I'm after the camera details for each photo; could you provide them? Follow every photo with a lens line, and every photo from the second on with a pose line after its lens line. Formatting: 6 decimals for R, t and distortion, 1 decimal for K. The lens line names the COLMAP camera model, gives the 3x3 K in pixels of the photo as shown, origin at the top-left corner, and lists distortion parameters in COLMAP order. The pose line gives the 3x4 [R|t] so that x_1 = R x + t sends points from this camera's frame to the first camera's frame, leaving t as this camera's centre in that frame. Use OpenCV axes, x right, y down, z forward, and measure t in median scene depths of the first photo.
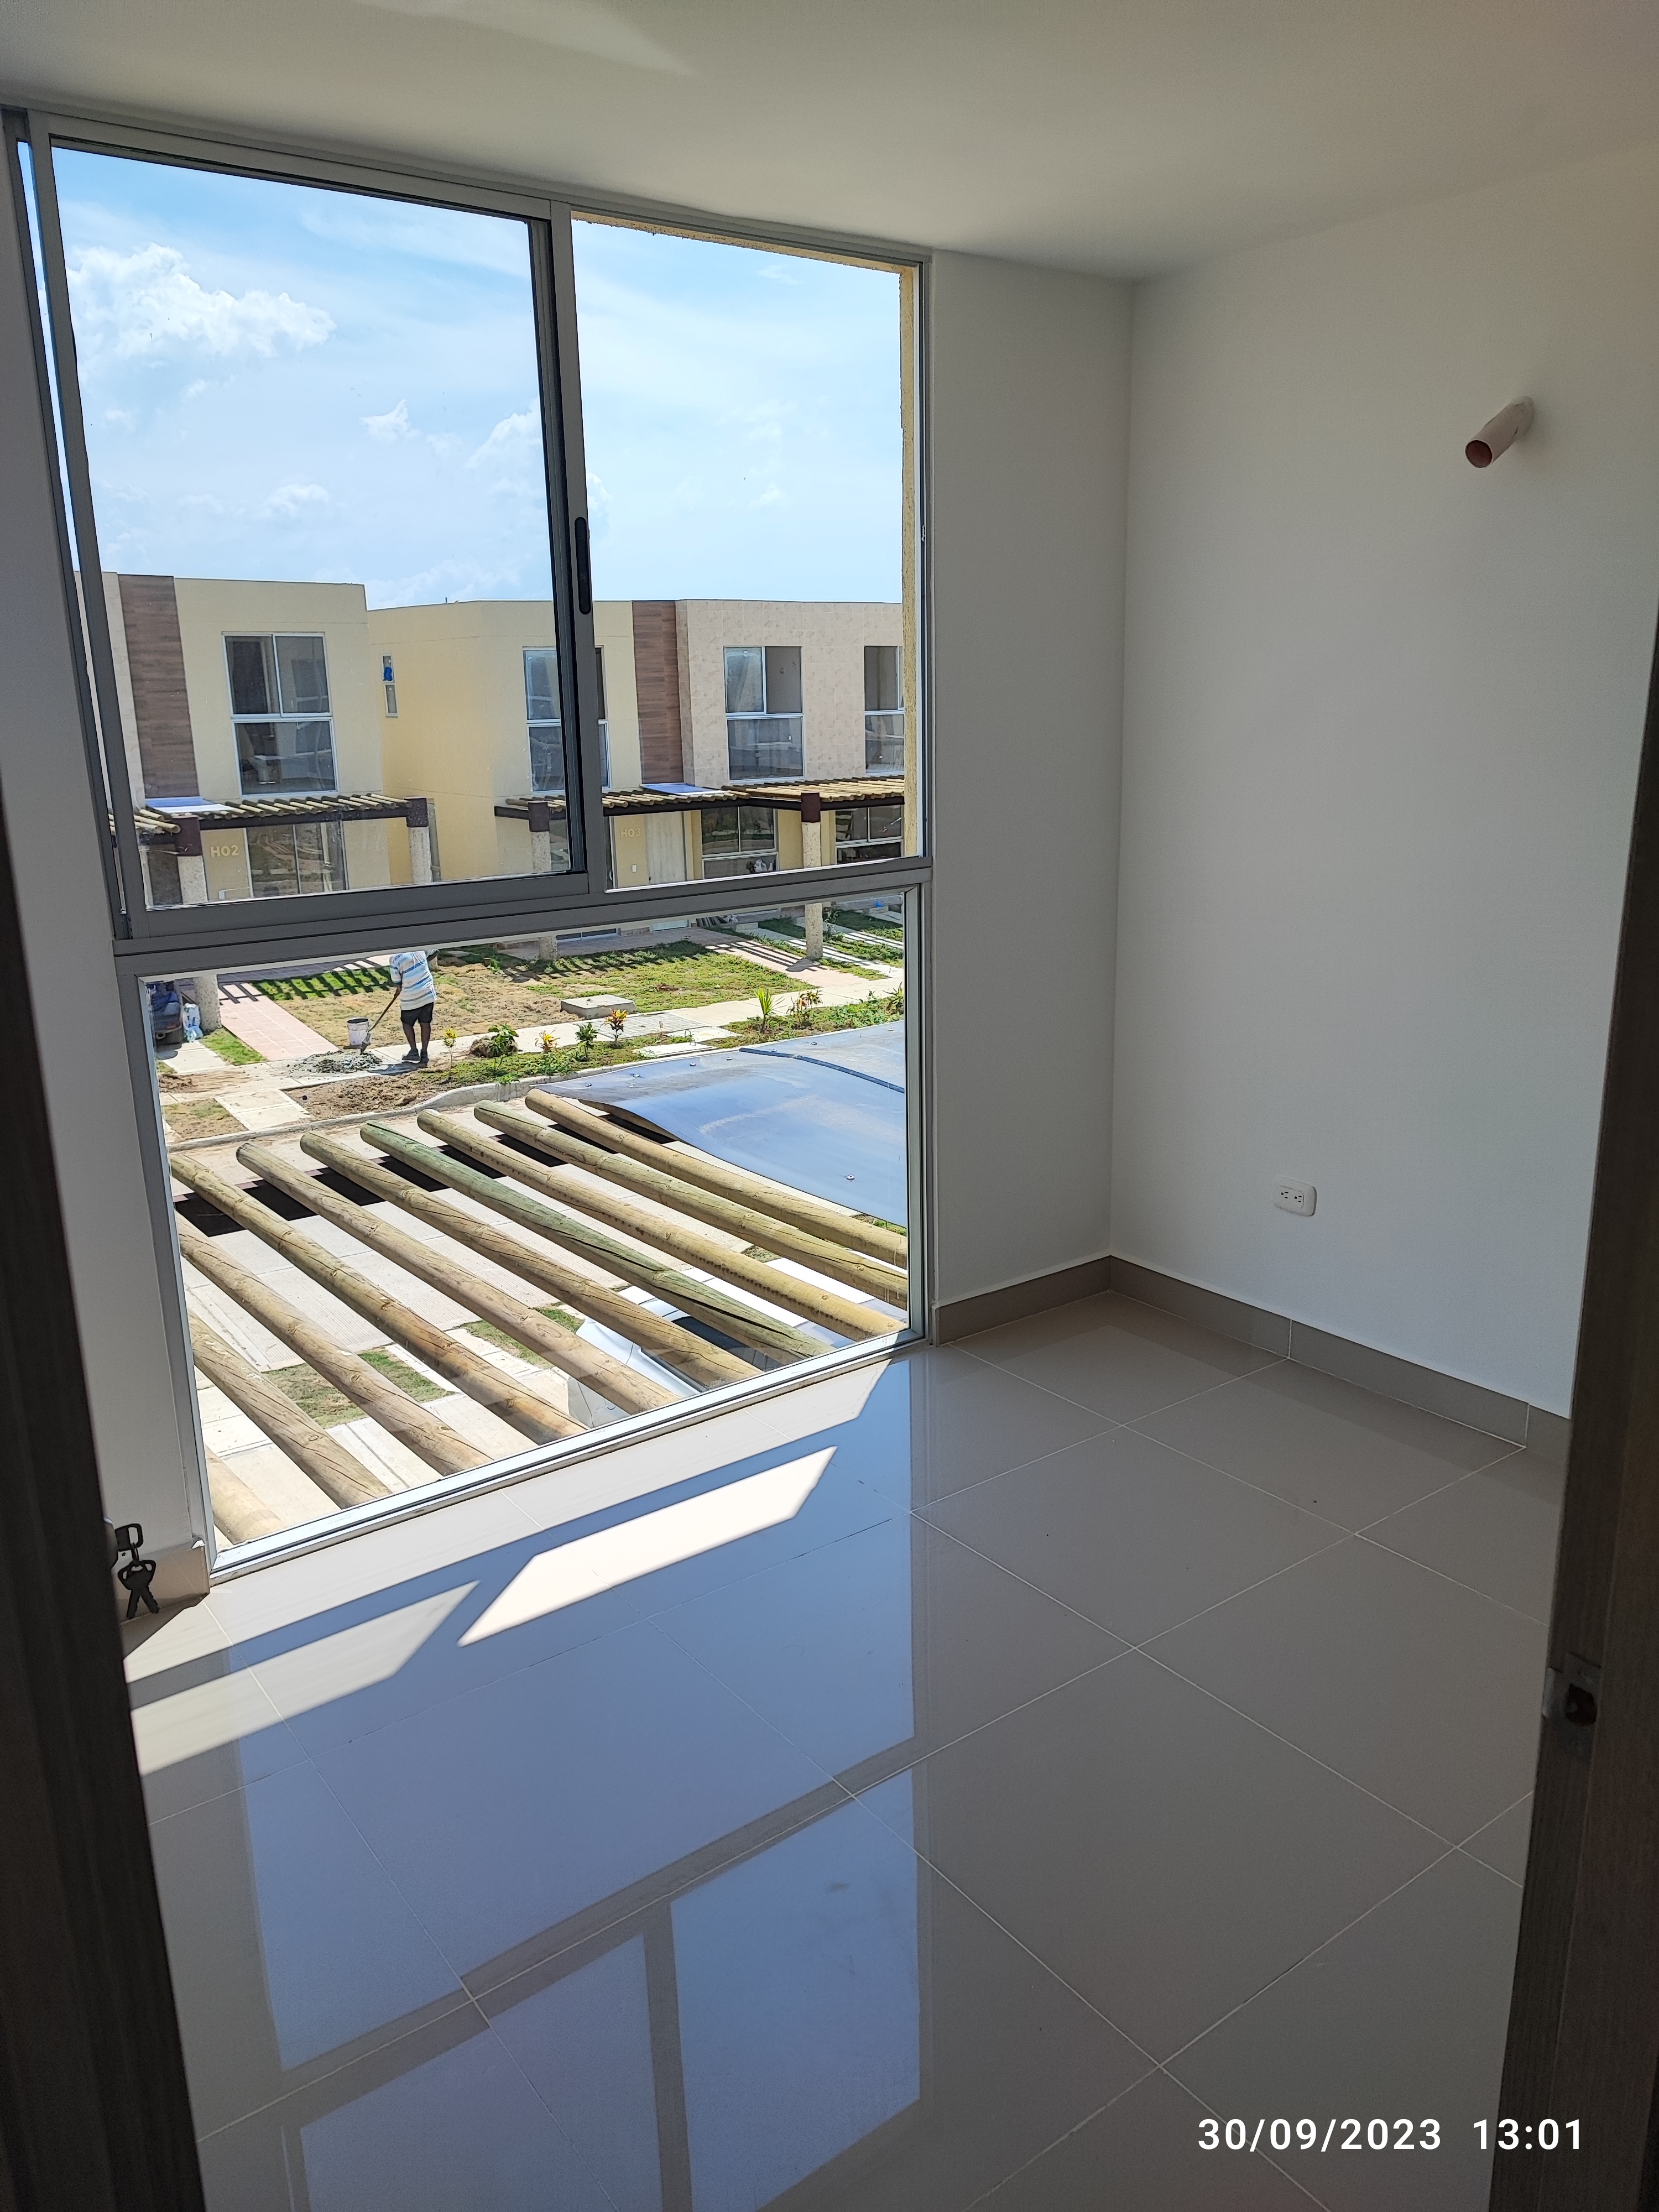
lens RADIAL K [[1631.2, 0, 827.7], [0, 1631.2, 1100.2], [0, 0, 1]] dist [0.015798, 0.002197]
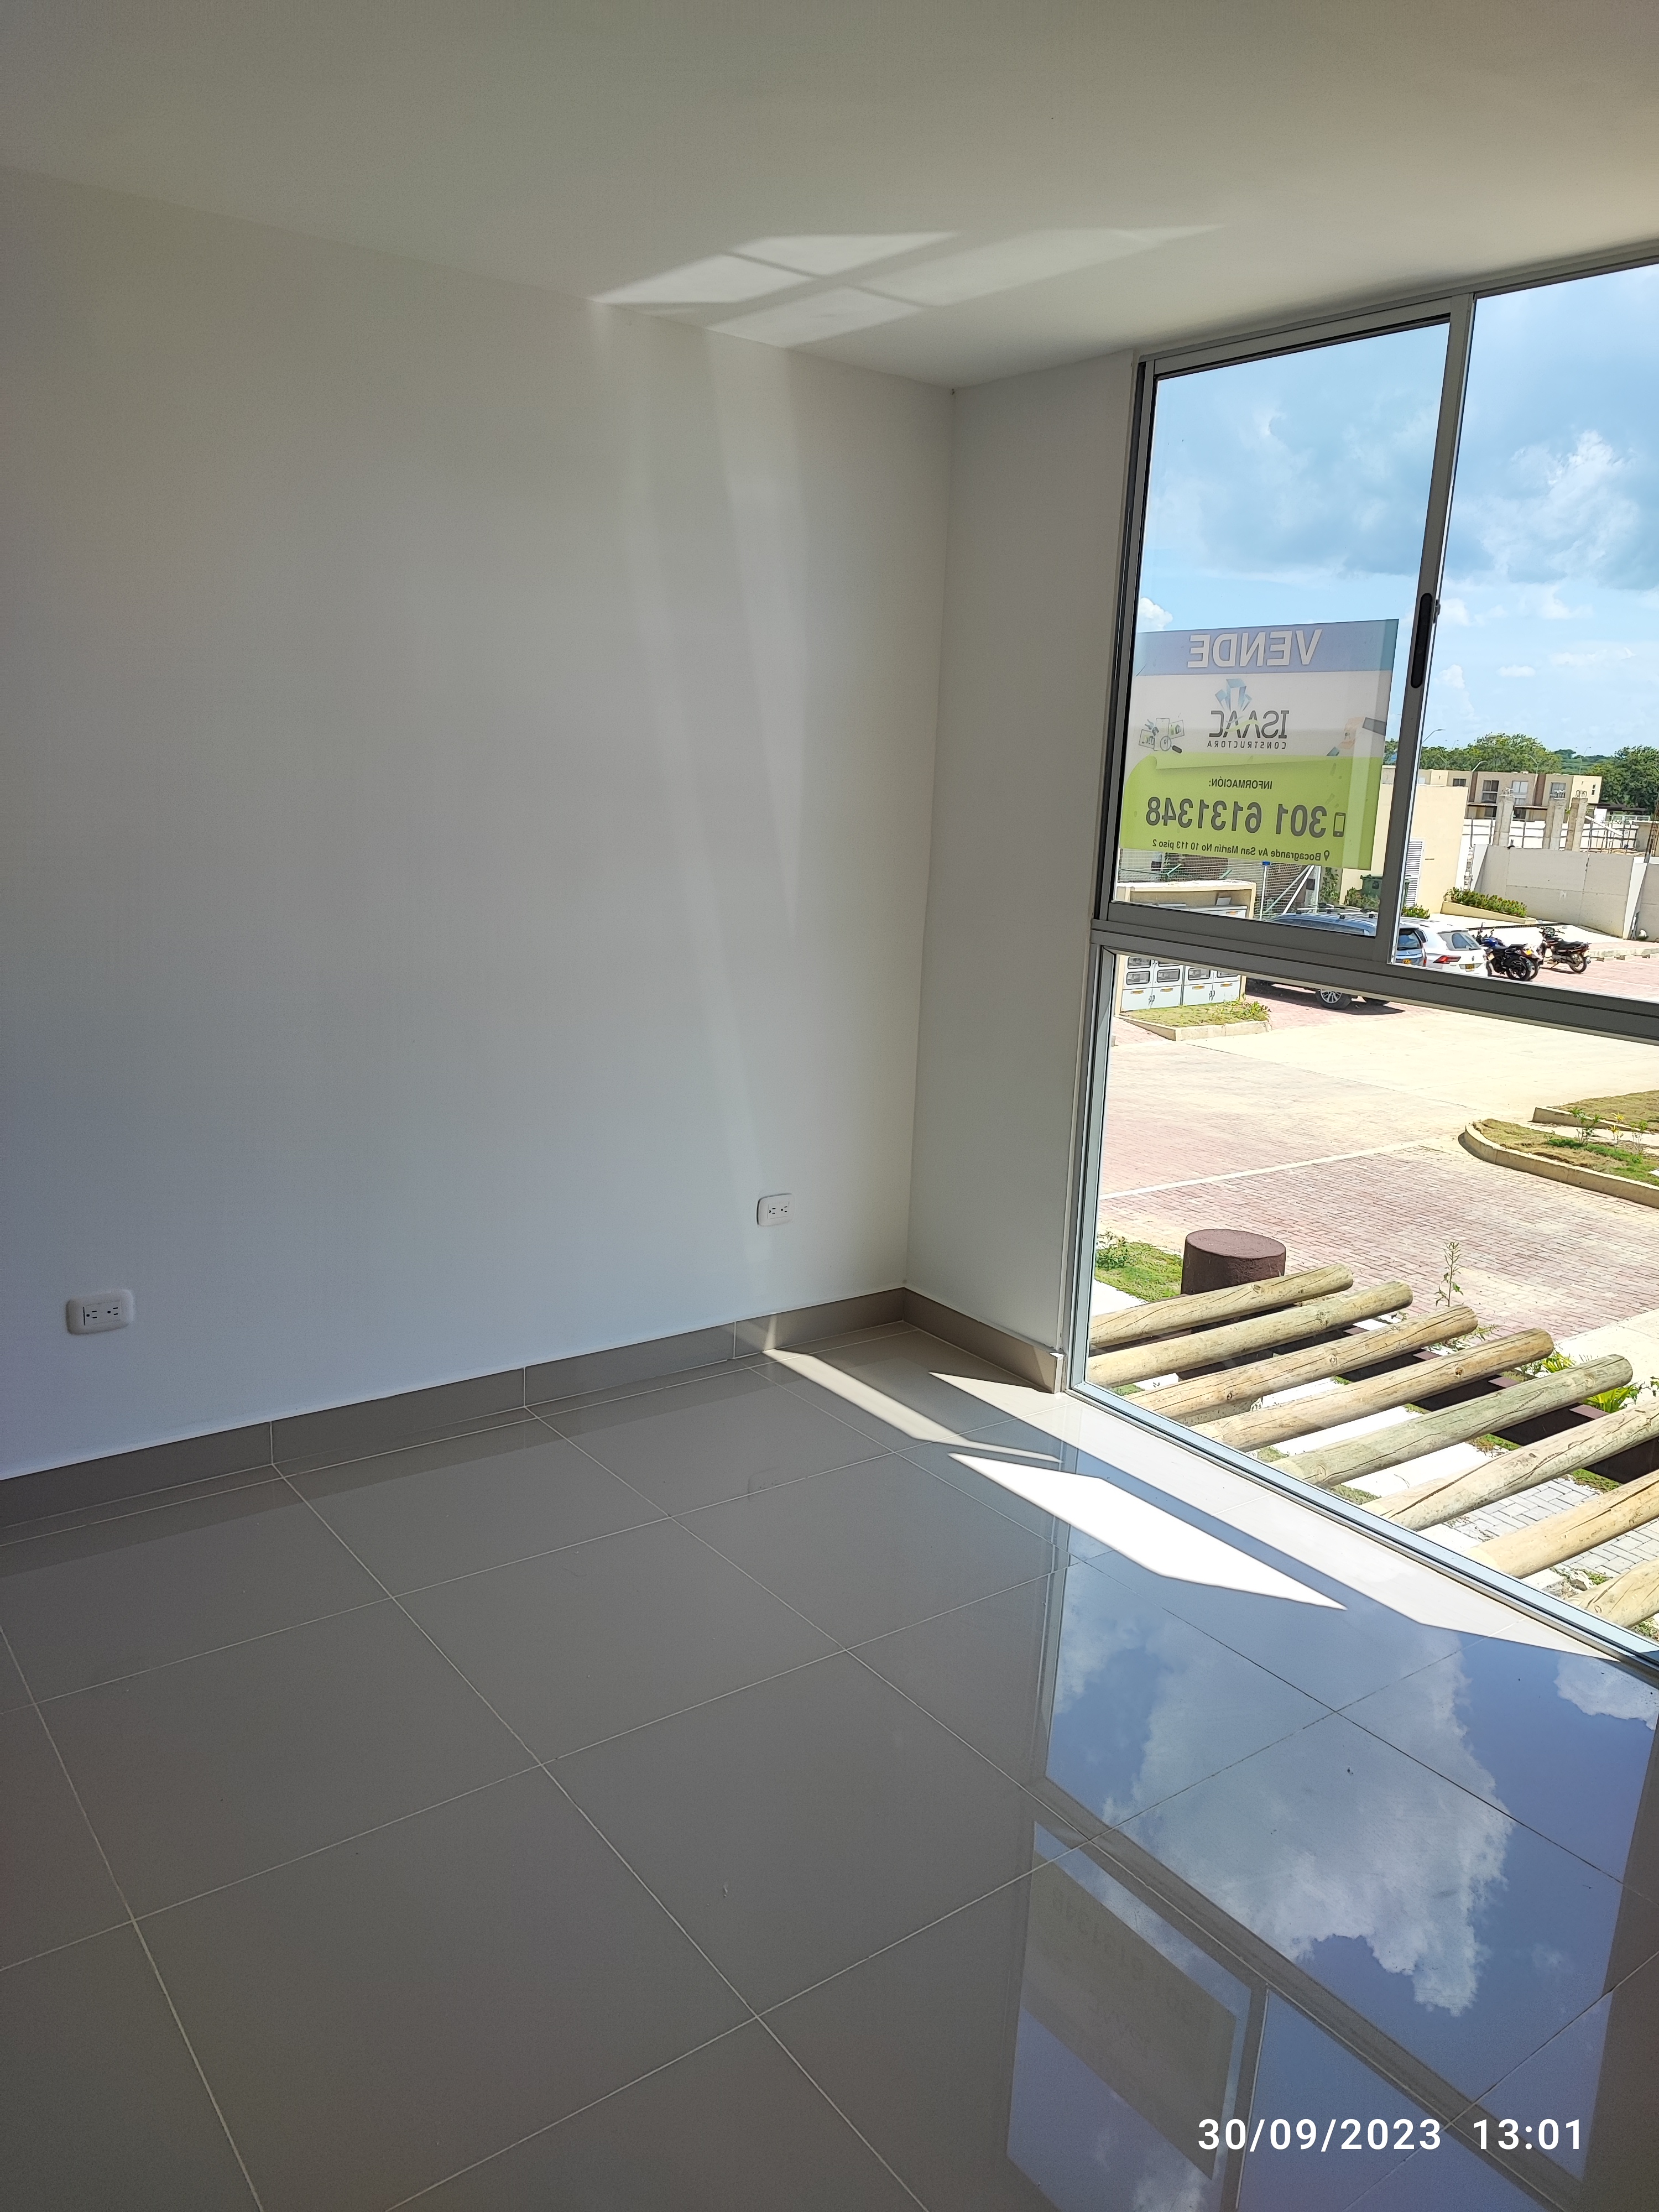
lens RADIAL K [[1631.2, 0, 827.9], [0, 1631.2, 1103.3], [0, 0, 1]] dist [0.015798, 0.002197]
pose [[0.000754, 0.243267, -0.969959, 0.938809], [-0.288624, 0.928733, 0.232703, -0.200266], [0.957442, 0.279778, 0.070913, 0.679216]]
